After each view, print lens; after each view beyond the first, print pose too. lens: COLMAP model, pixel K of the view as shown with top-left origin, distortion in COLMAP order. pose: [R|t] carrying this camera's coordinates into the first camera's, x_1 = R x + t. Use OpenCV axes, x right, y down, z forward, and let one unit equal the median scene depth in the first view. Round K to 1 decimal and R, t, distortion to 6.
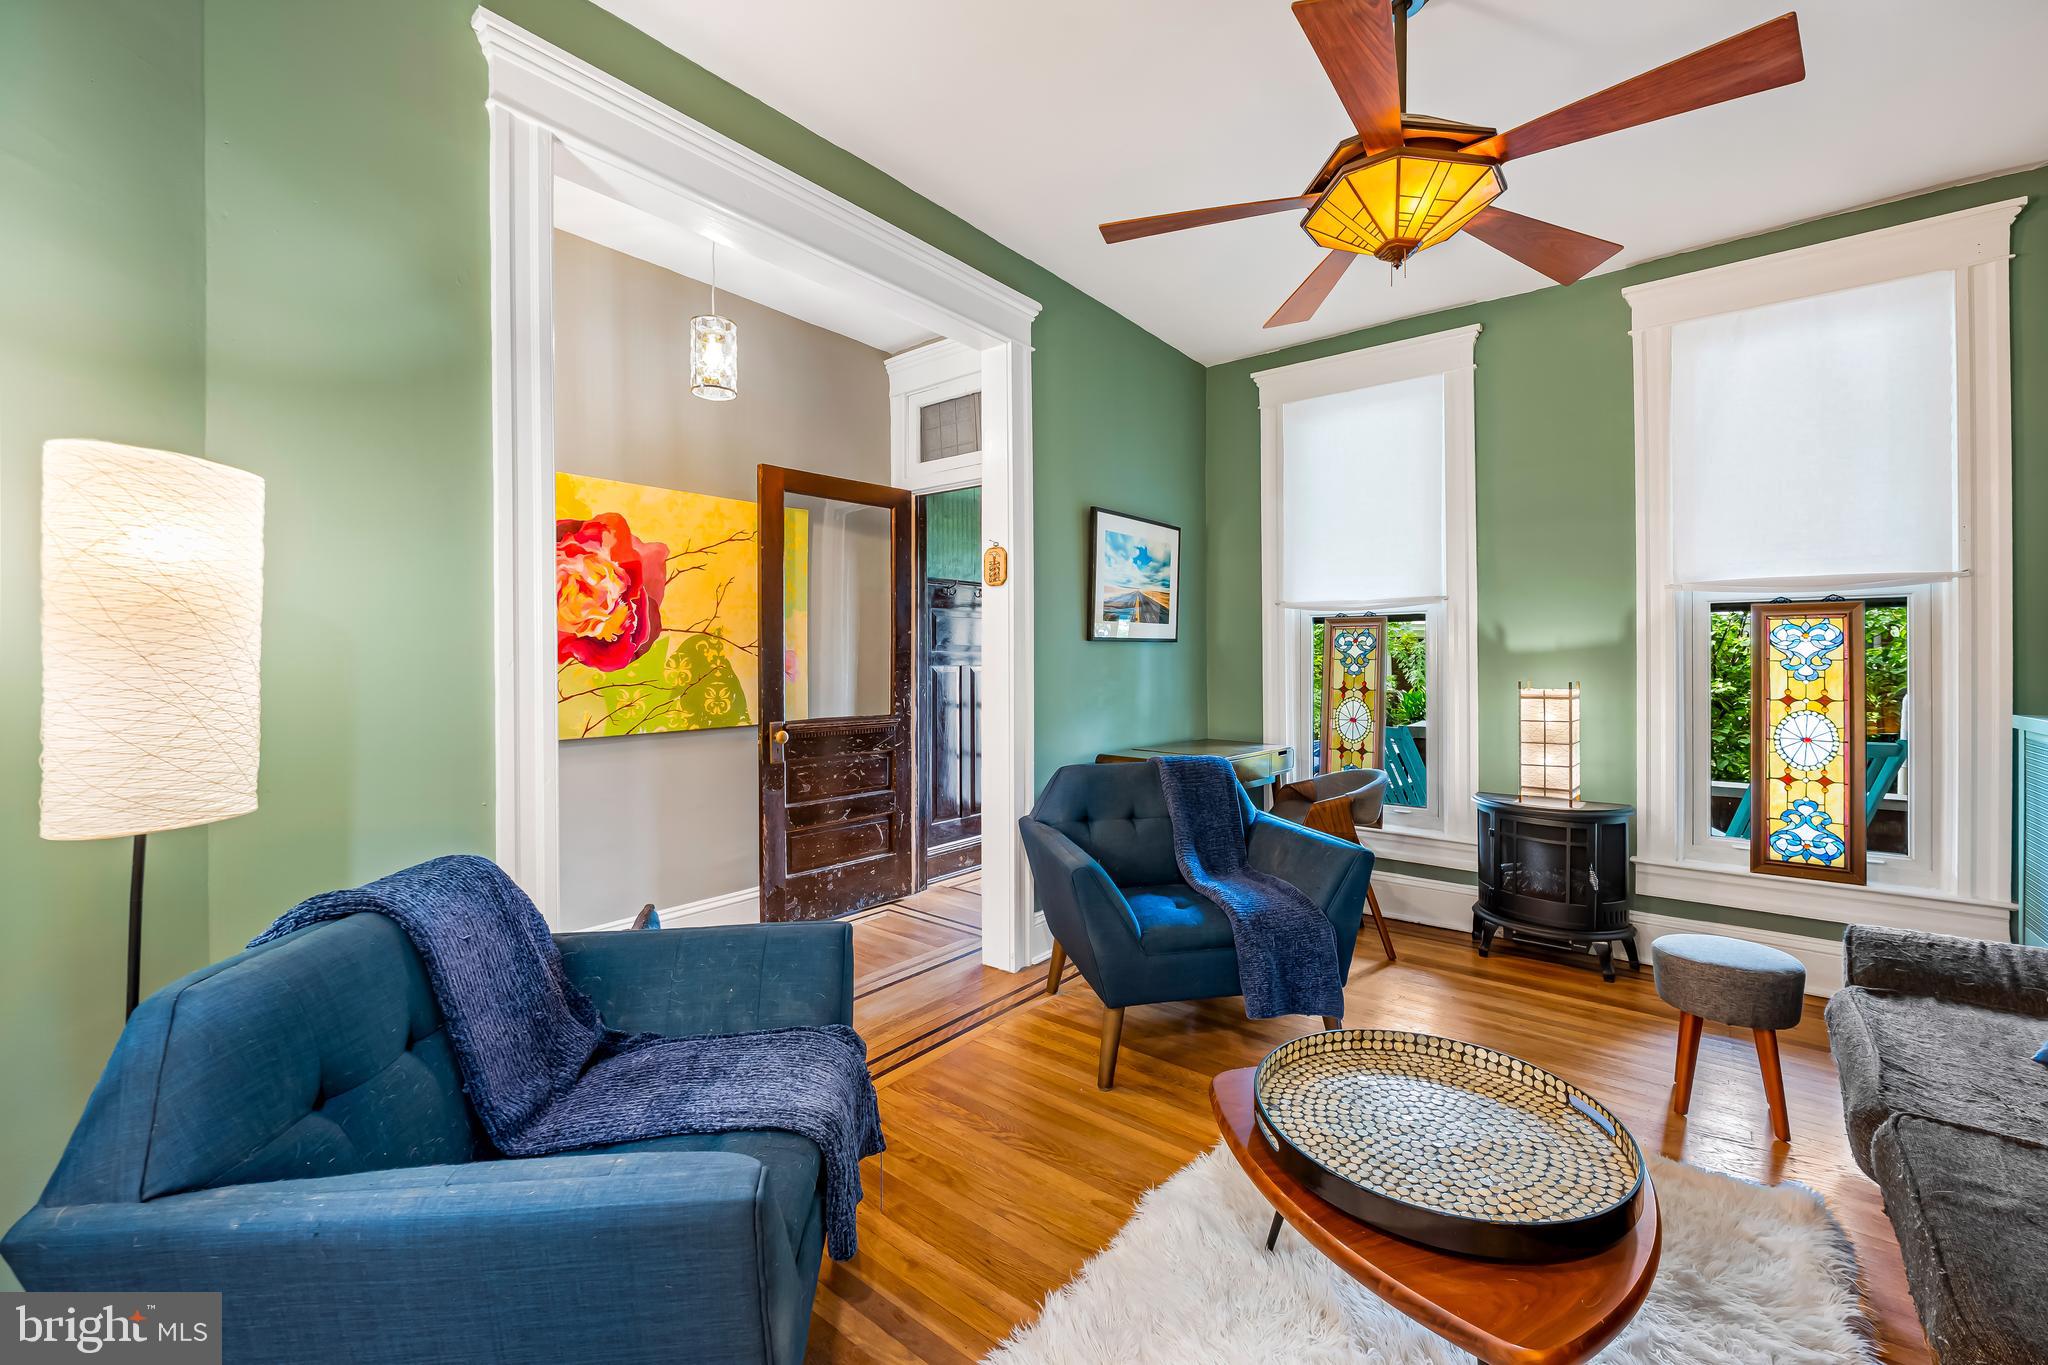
lens RADIAL K [[830.5, 0, 1025.3], [0, 830.5, 660.3], [0, 0, 1]] dist [-0.007754, 0.000984]
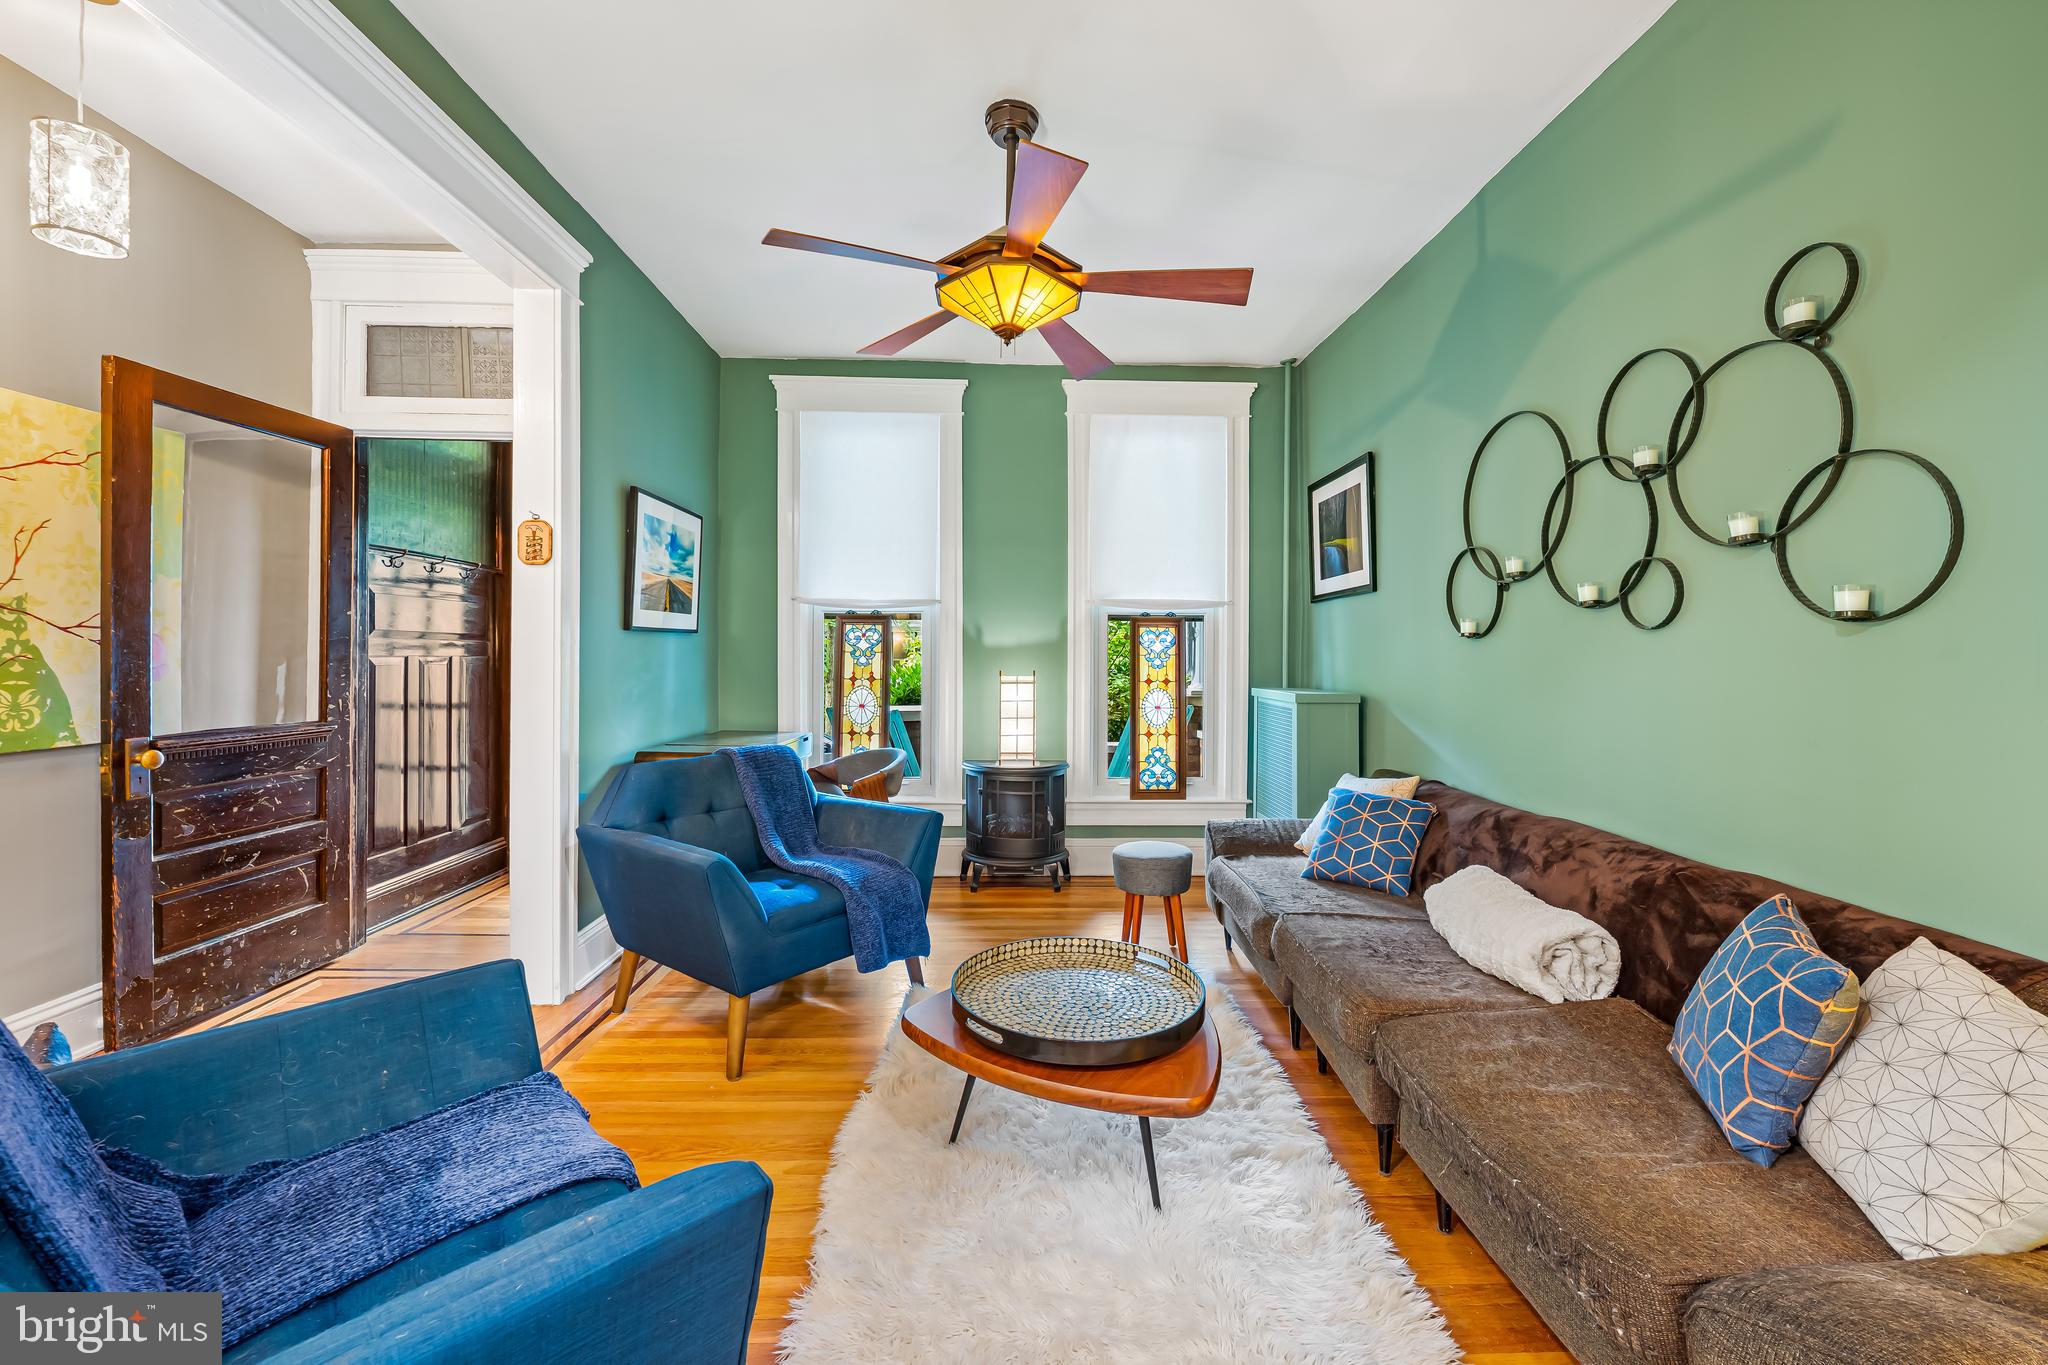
lens RADIAL K [[830.5, 0, 1026.4], [0, 830.5, 653.9], [0, 0, 1]] dist [-0.007754, 0.000984]
pose [[0.756042, 0.005460, 0.654500, -0.212264], [-0.007161, 0.999974, -0.000070, -0.000165], [-0.654484, -0.004634, 0.756062, 0.009420]]
